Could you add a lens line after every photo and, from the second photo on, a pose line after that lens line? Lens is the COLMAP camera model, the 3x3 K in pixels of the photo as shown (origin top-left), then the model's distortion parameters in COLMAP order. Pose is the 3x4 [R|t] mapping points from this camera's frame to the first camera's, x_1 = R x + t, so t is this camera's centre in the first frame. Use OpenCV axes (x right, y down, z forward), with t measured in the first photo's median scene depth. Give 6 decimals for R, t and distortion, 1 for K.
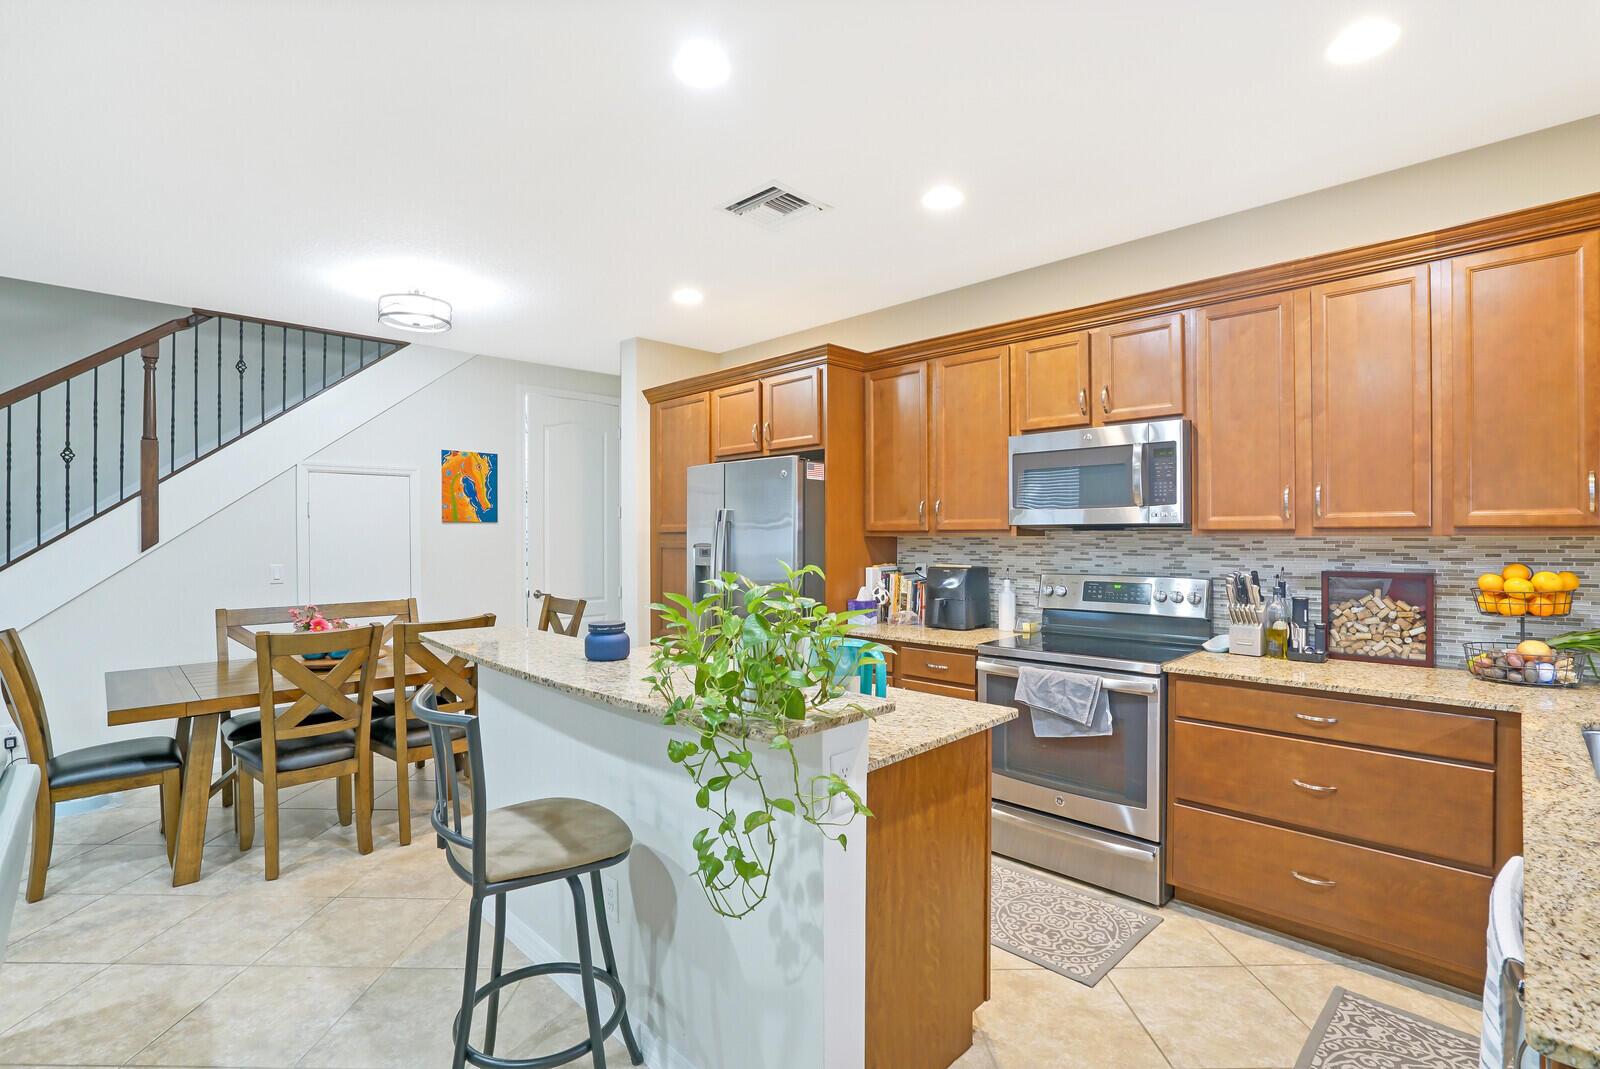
lens RADIAL K [[763.8, 0, 757.8], [0, 763.8, 534.2], [0, 0, 1]] dist [-0.018952, 0.001012]
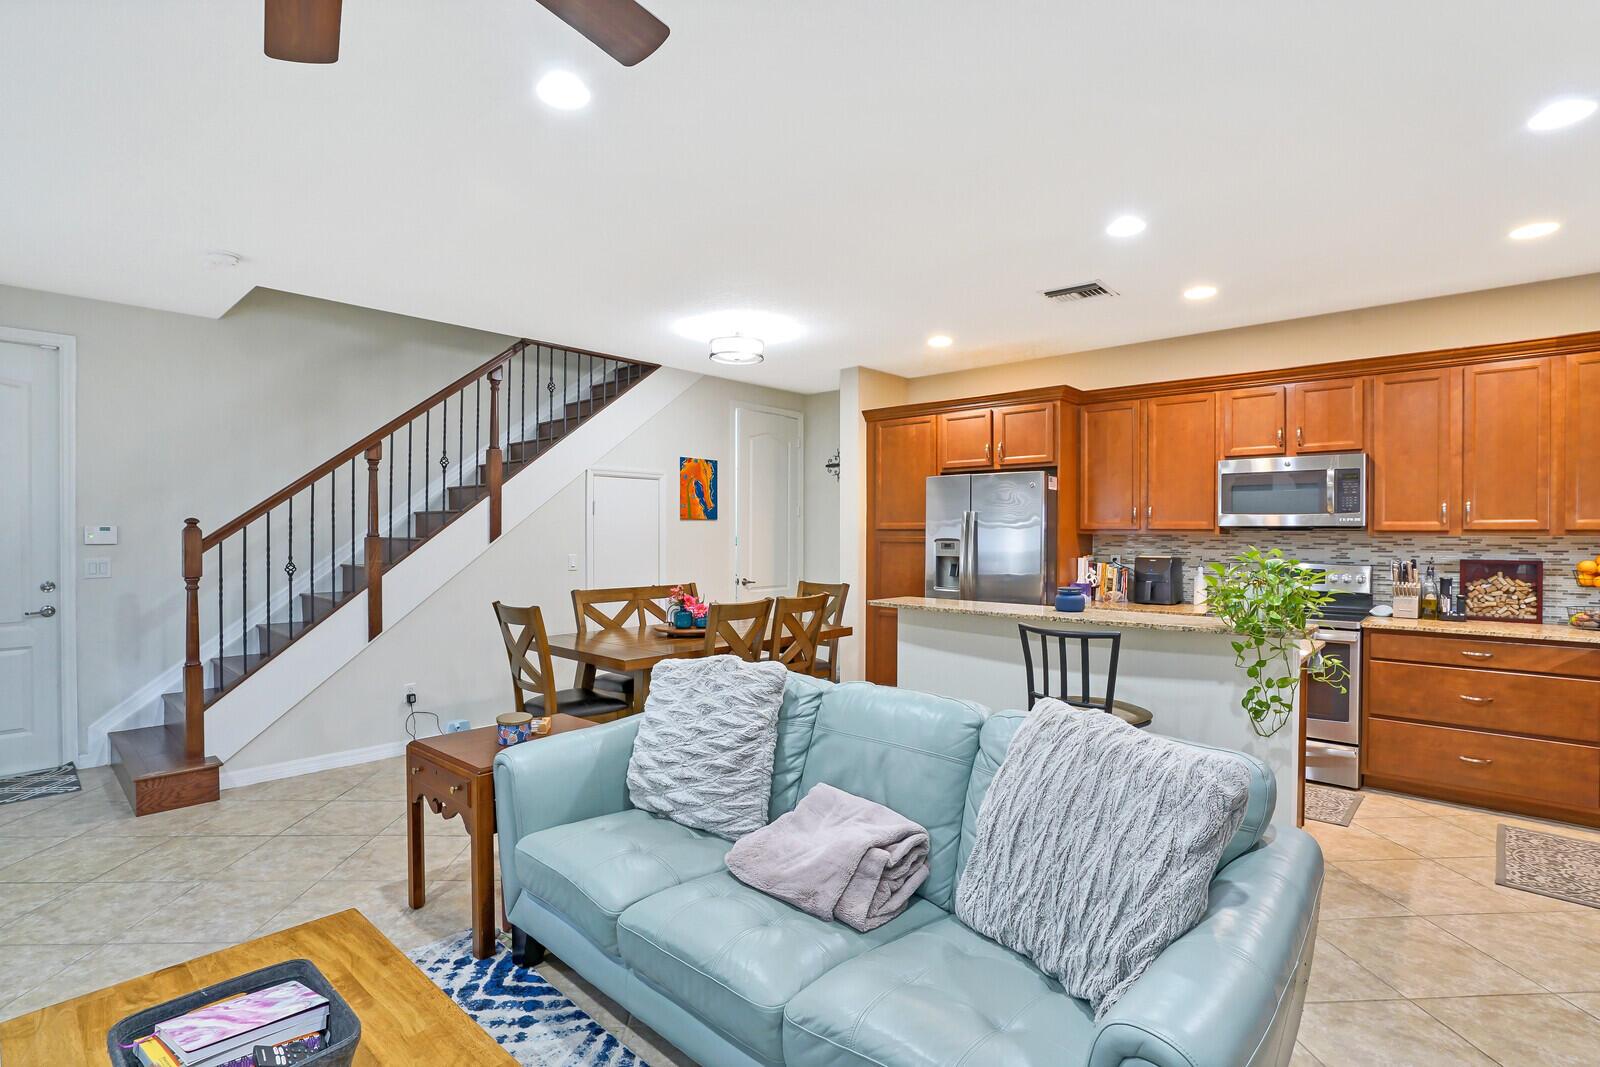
lens RADIAL K [[774.6, 0, 800.0], [0, 774.6, 533.5], [0, 0, 1]] dist [-0.000933, 0.000014]
pose [[0.997519, 0.006263, 0.070116, -0.603924], [-0.006531, 0.999972, 0.003593, 0.001576], [-0.070092, -0.004042, 0.997532, -0.380725]]
